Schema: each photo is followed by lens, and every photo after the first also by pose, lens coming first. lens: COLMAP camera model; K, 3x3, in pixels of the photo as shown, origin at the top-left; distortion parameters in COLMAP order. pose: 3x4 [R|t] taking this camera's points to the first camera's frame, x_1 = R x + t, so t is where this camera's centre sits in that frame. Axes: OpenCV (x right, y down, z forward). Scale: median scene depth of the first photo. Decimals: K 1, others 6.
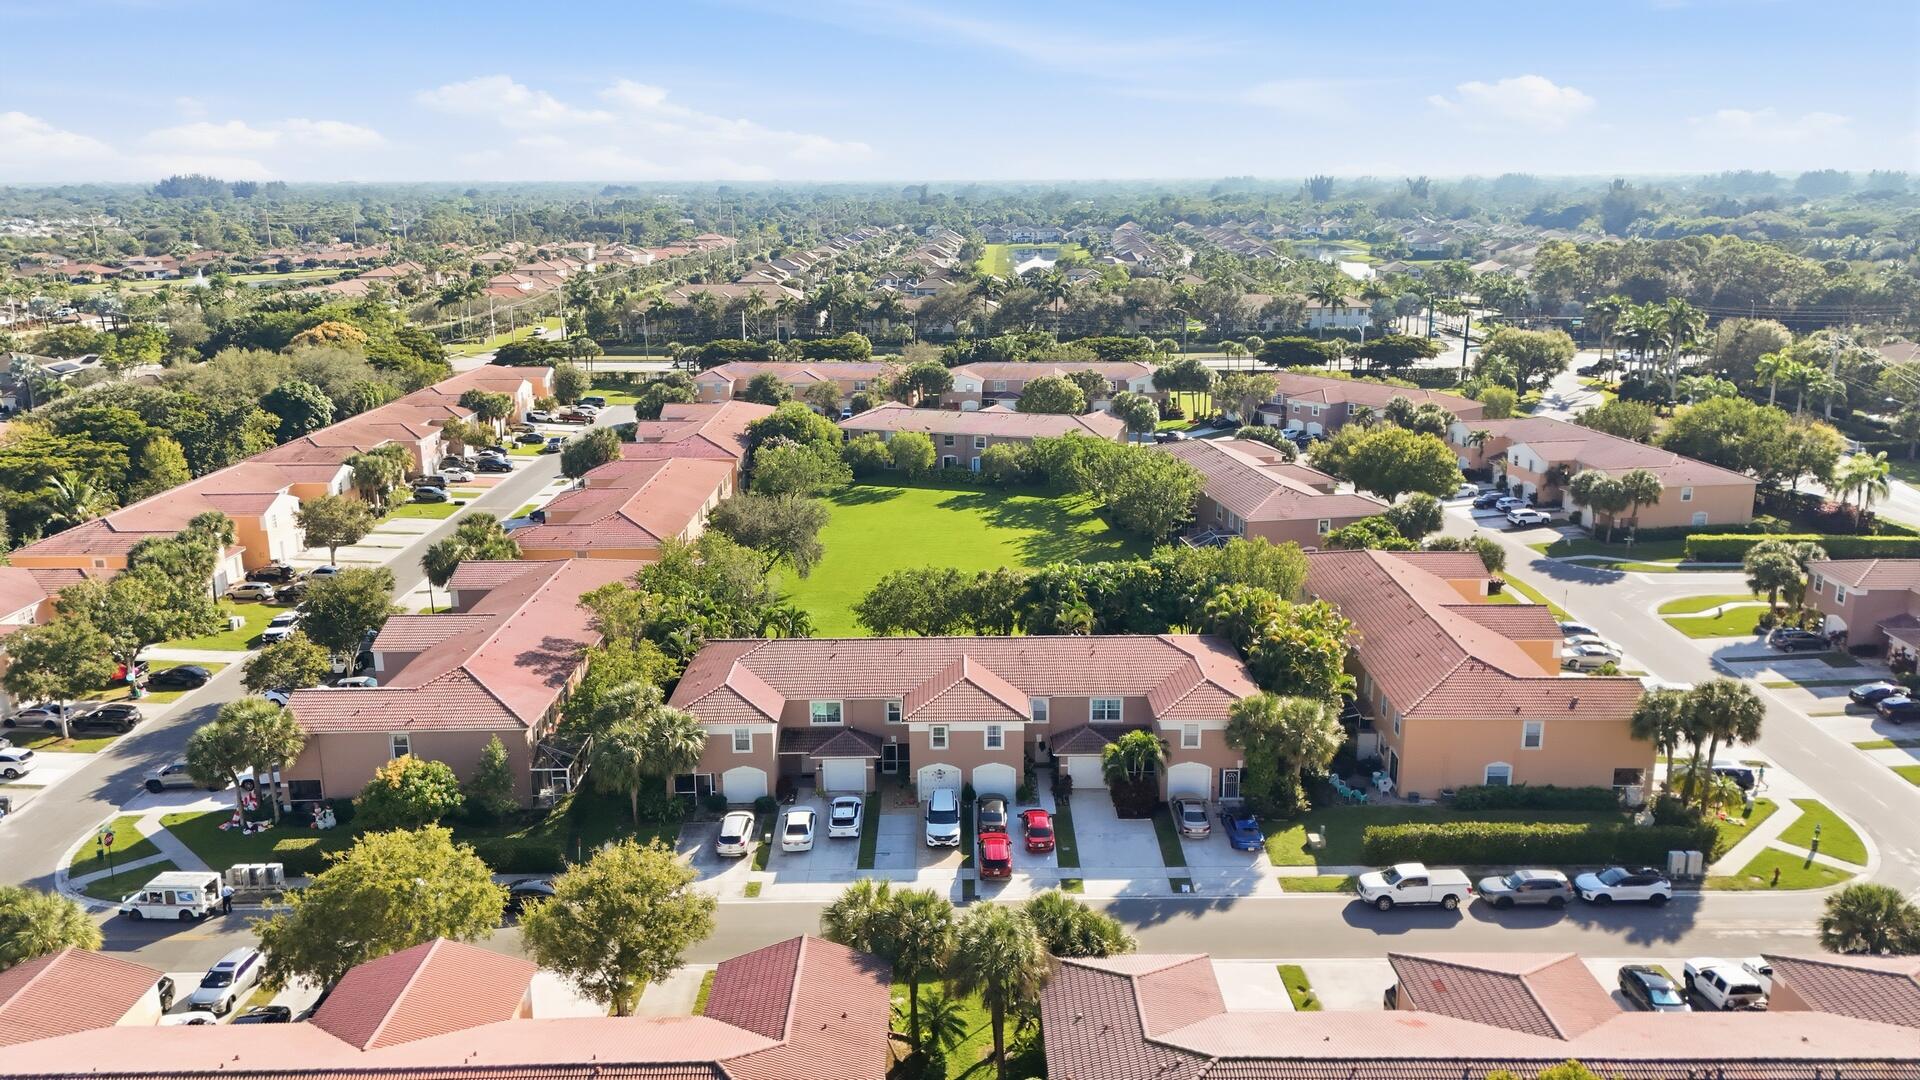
lens RADIAL K [[1429.9, 0, 952.2], [0, 1429.9, 533.4], [0, 0, 1]] dist [0.046885, -0.031211]
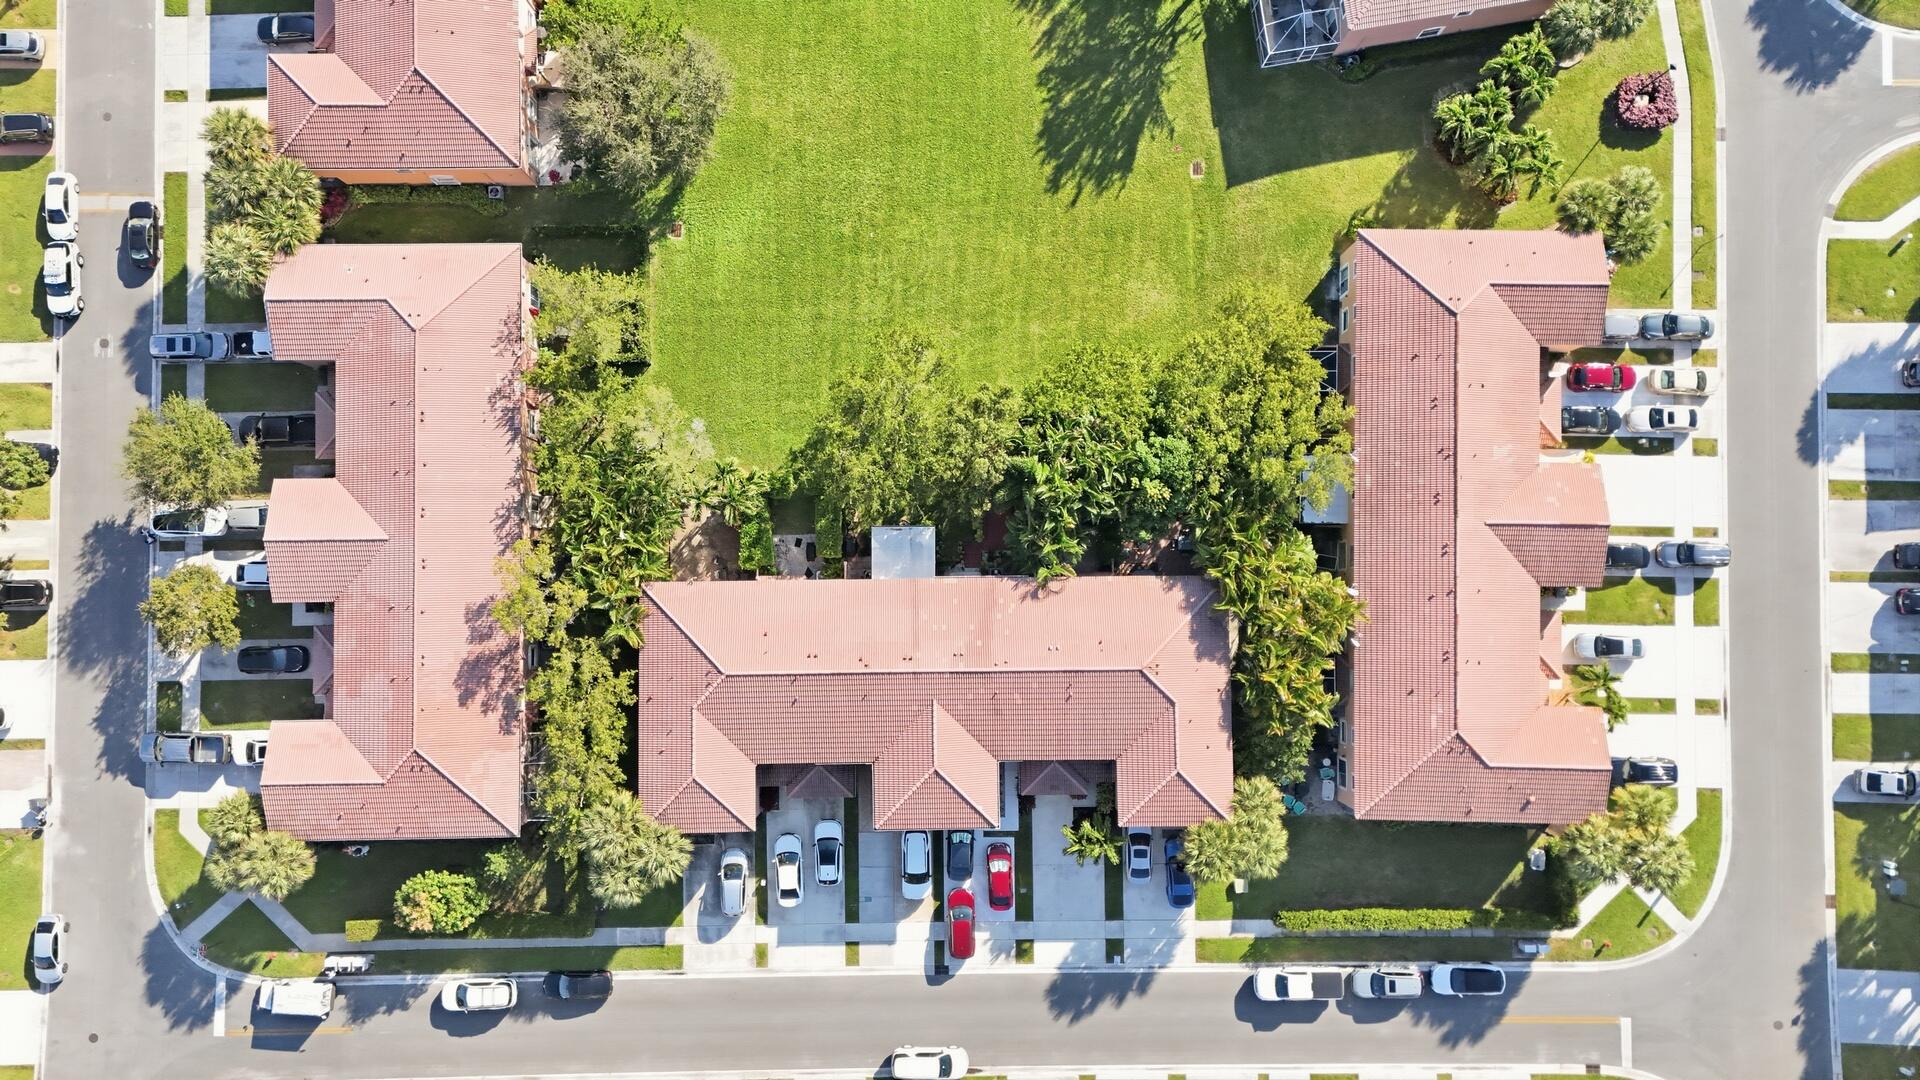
lens RADIAL K [[1429.9, 0, 968.5], [0, 1429.9, 542.1], [0, 0, 1]] dist [0.046885, -0.031211]
pose [[0.999912, -0.010627, 0.007991, 0.025681], [-0.004657, 0.282992, 0.959111, -0.865295], [-0.012454, -0.959064, 0.282917, 0.842204]]
